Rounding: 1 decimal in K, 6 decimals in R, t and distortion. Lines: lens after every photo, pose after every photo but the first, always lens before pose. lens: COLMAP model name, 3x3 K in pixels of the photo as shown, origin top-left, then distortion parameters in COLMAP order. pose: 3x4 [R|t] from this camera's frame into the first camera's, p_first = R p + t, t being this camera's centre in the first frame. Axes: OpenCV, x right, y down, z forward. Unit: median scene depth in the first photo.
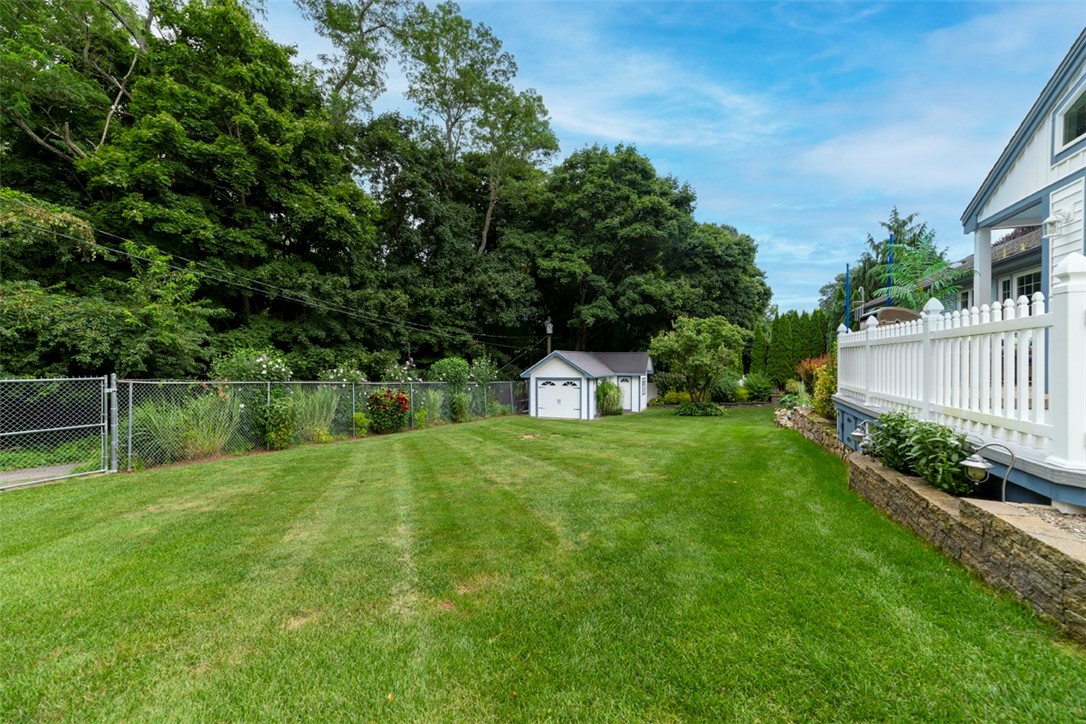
lens RADIAL K [[462.8, 0, 542.9], [0, 462.8, 358.8], [0, 0, 1]] dist [0.001040, 0.000004]
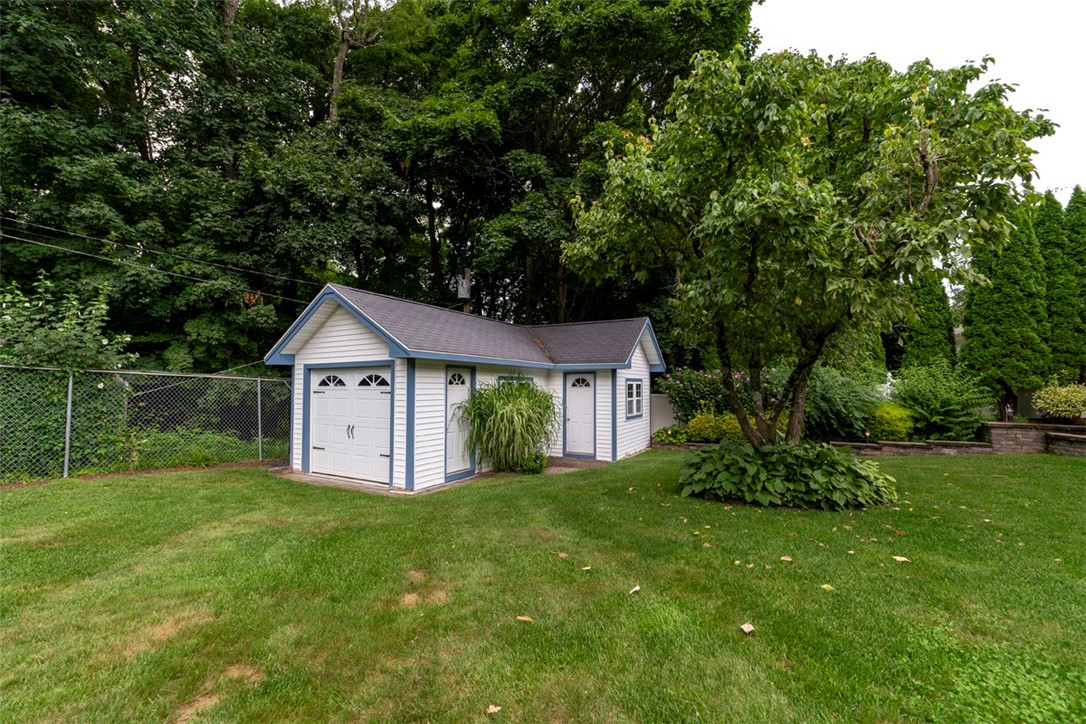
lens RADIAL K [[430.4, 0, 554.2], [0, 430.4, 364.8], [0, 0, 1]] dist [-0.002530, 0.000054]
pose [[0.990765, -0.005357, -0.135487, 0.207685], [-0.002654, 0.998262, -0.058877, 0.054280], [0.135567, 0.058693, 0.989028, 0.626474]]
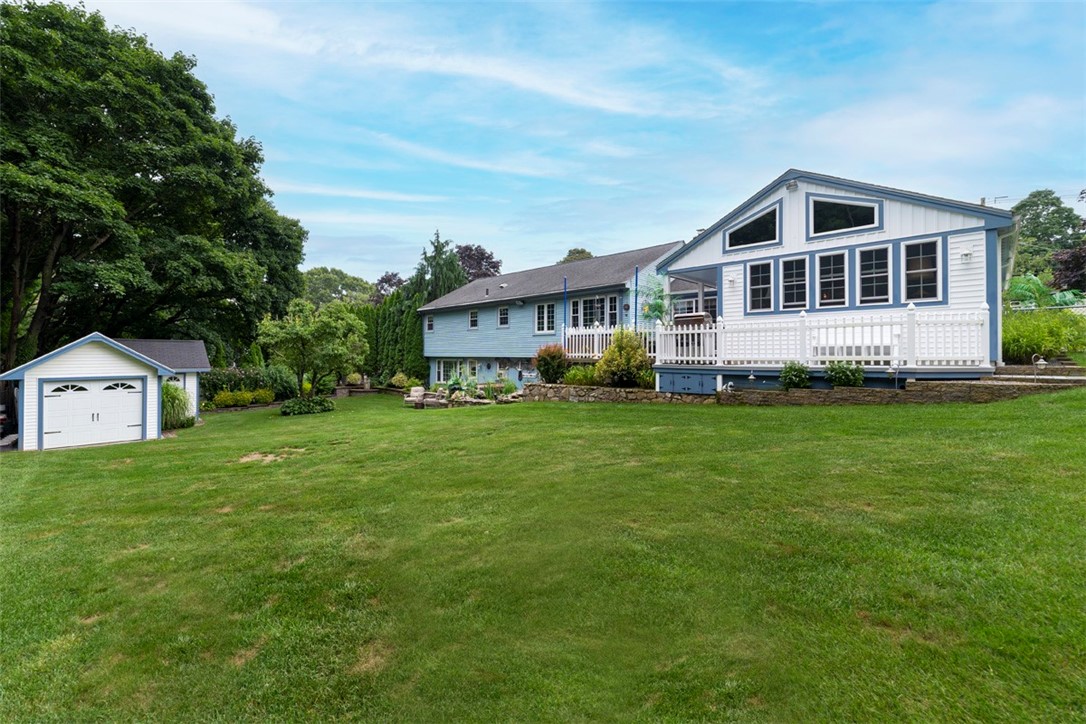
lens RADIAL K [[480.4, 0, 541.1], [0, 480.4, 357.0], [0, 0, 1]] dist [-0.005359, -0.000197]
pose [[0.383483, -0.001294, 0.923547, -0.285786], [0.002233, 0.999997, 0.000474, 0.013654], [-0.923545, 0.001881, 0.383485, 0.201582]]
